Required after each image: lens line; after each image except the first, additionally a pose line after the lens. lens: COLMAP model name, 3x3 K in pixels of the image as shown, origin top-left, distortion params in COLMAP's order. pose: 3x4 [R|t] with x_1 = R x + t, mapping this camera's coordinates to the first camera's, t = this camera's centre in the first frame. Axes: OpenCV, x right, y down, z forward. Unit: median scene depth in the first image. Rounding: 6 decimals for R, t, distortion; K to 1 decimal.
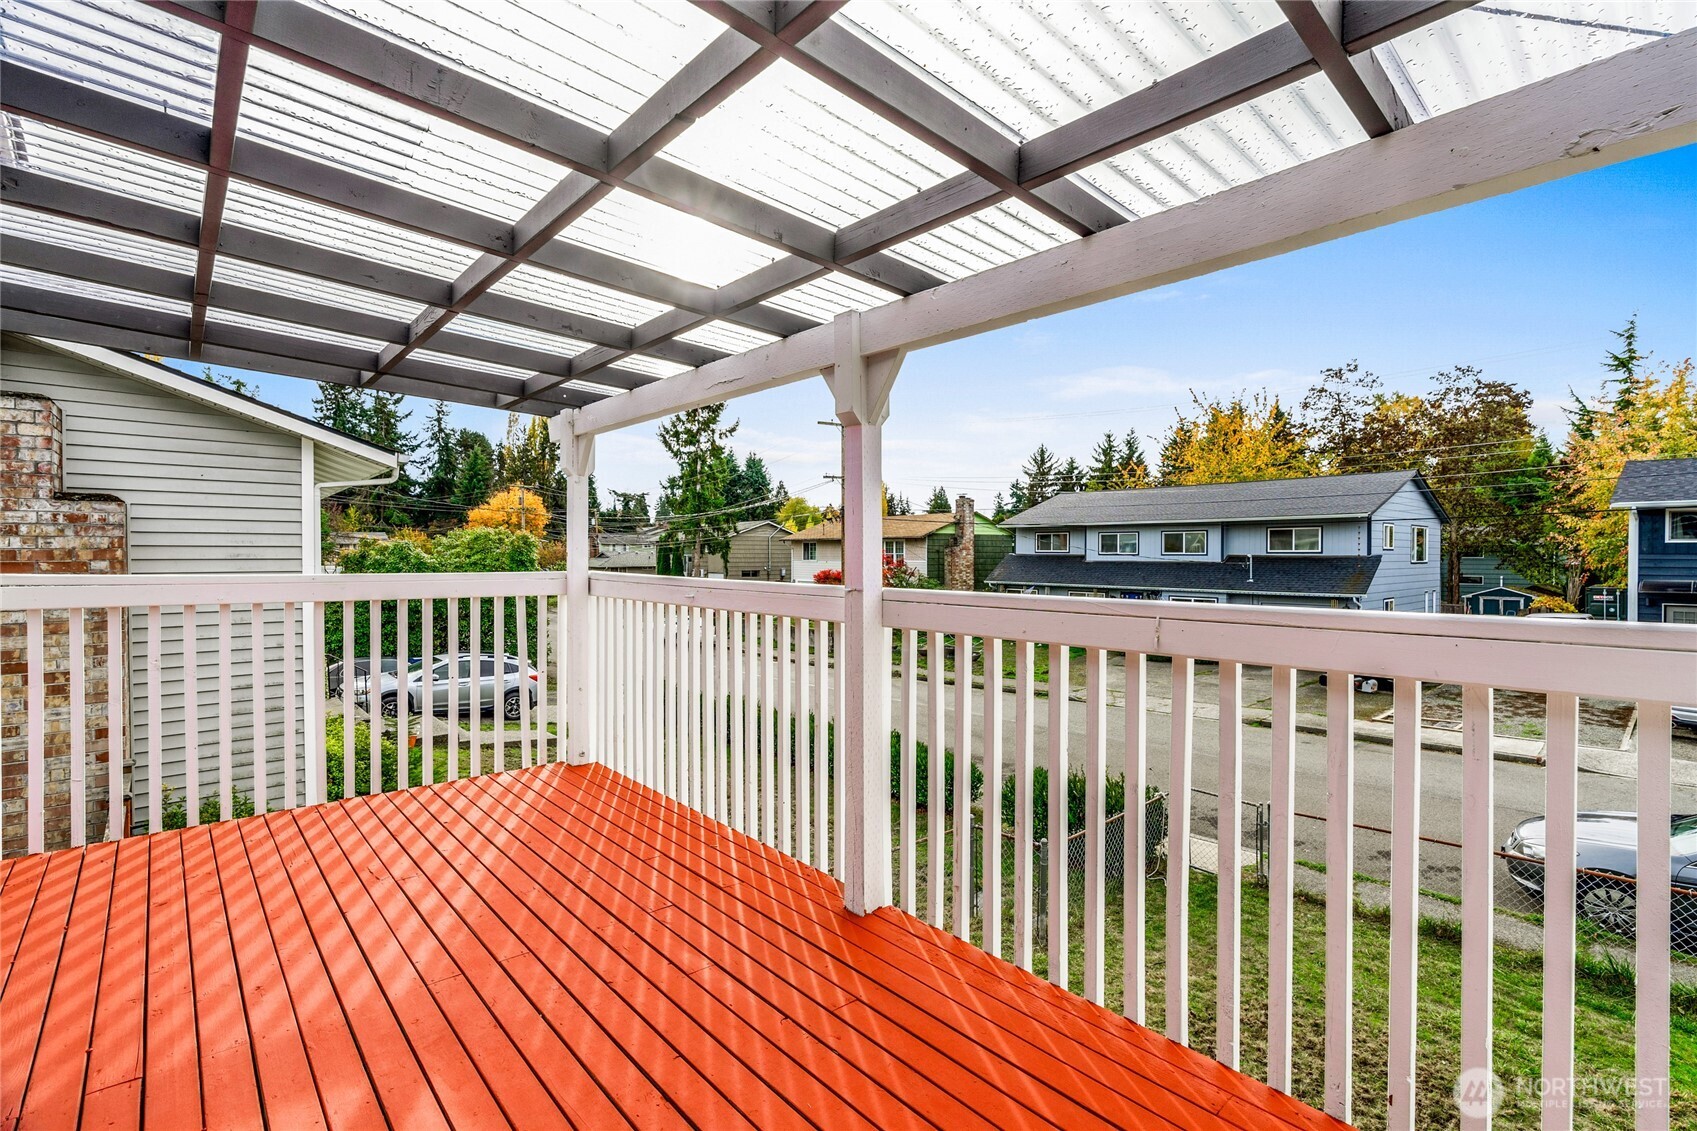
lens RADIAL K [[799.1, 0, 857.4], [0, 799.1, 555.6], [0, 0, 1]] dist [-0.005993, 0.000068]
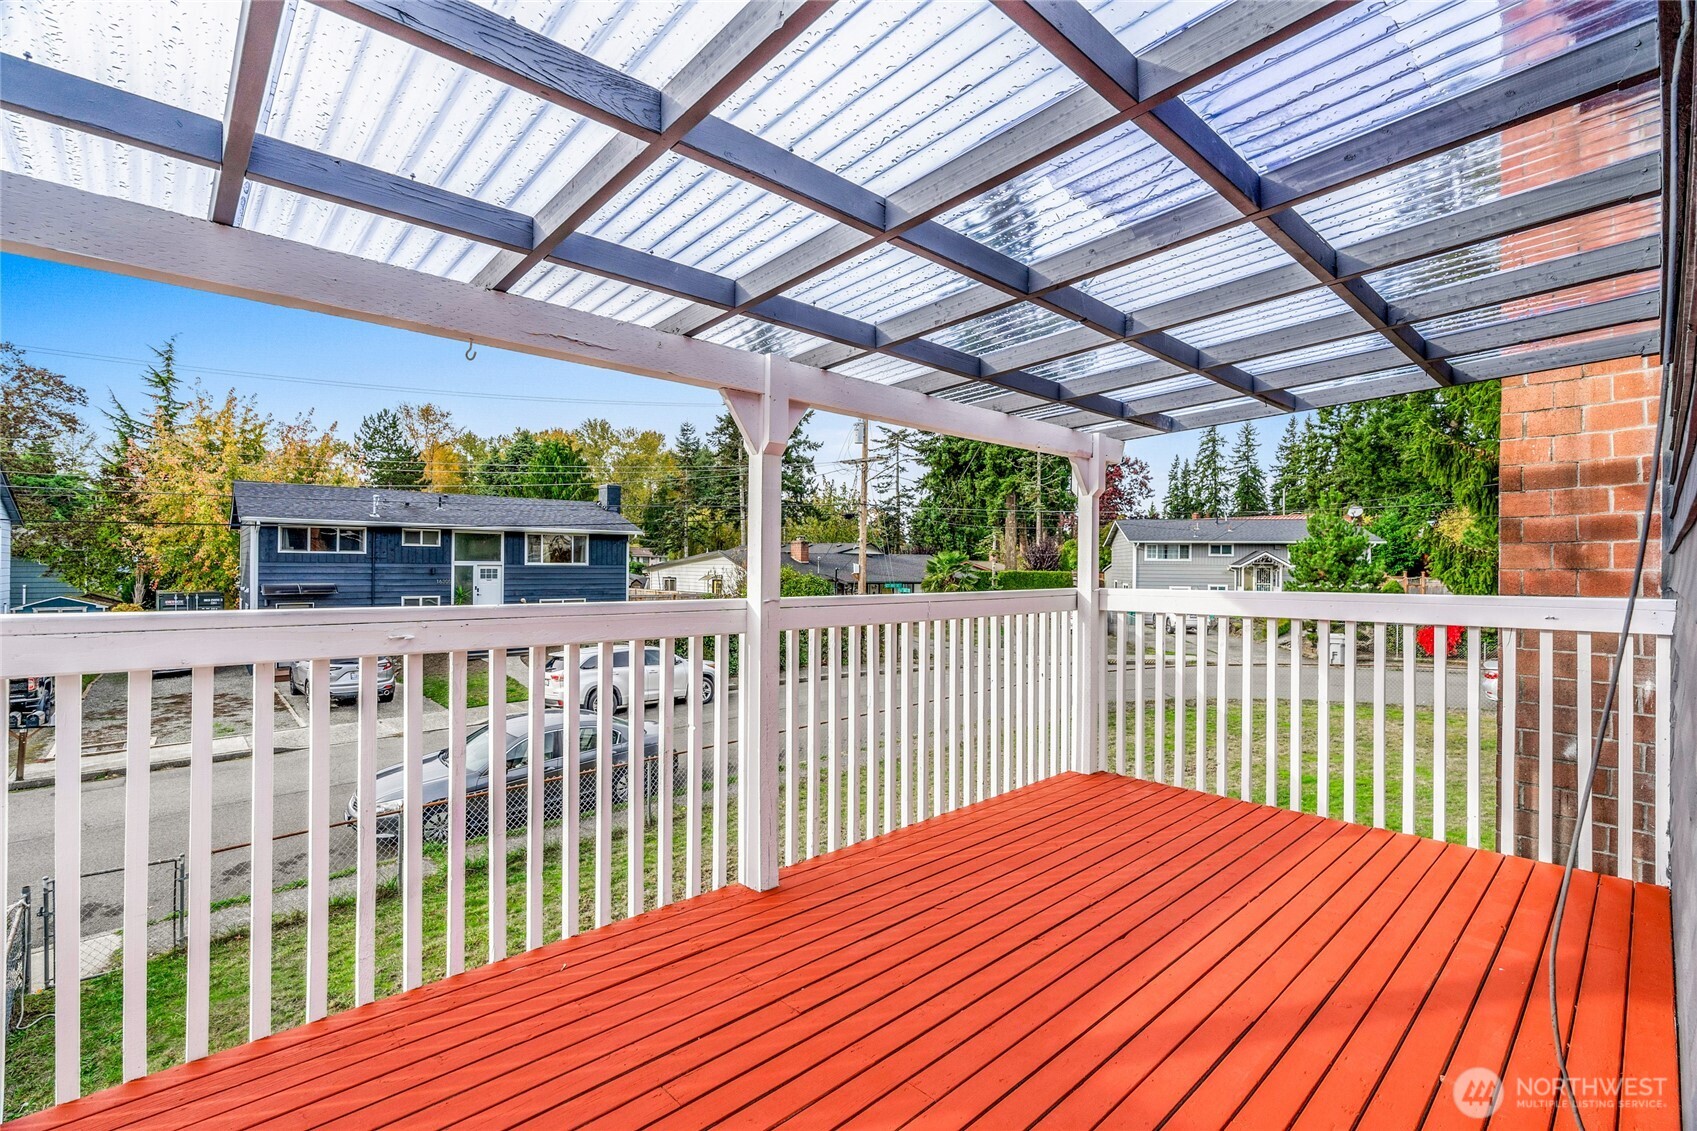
lens RADIAL K [[799.1, 0, 857.4], [0, 799.1, 555.6], [0, 0, 1]] dist [-0.005993, 0.000068]
pose [[-0.056452, 0.005417, 0.998391, -0.254280], [-0.002726, 0.999981, -0.005580, -0.007735], [-0.998402, -0.003037, -0.056436, 0.205550]]
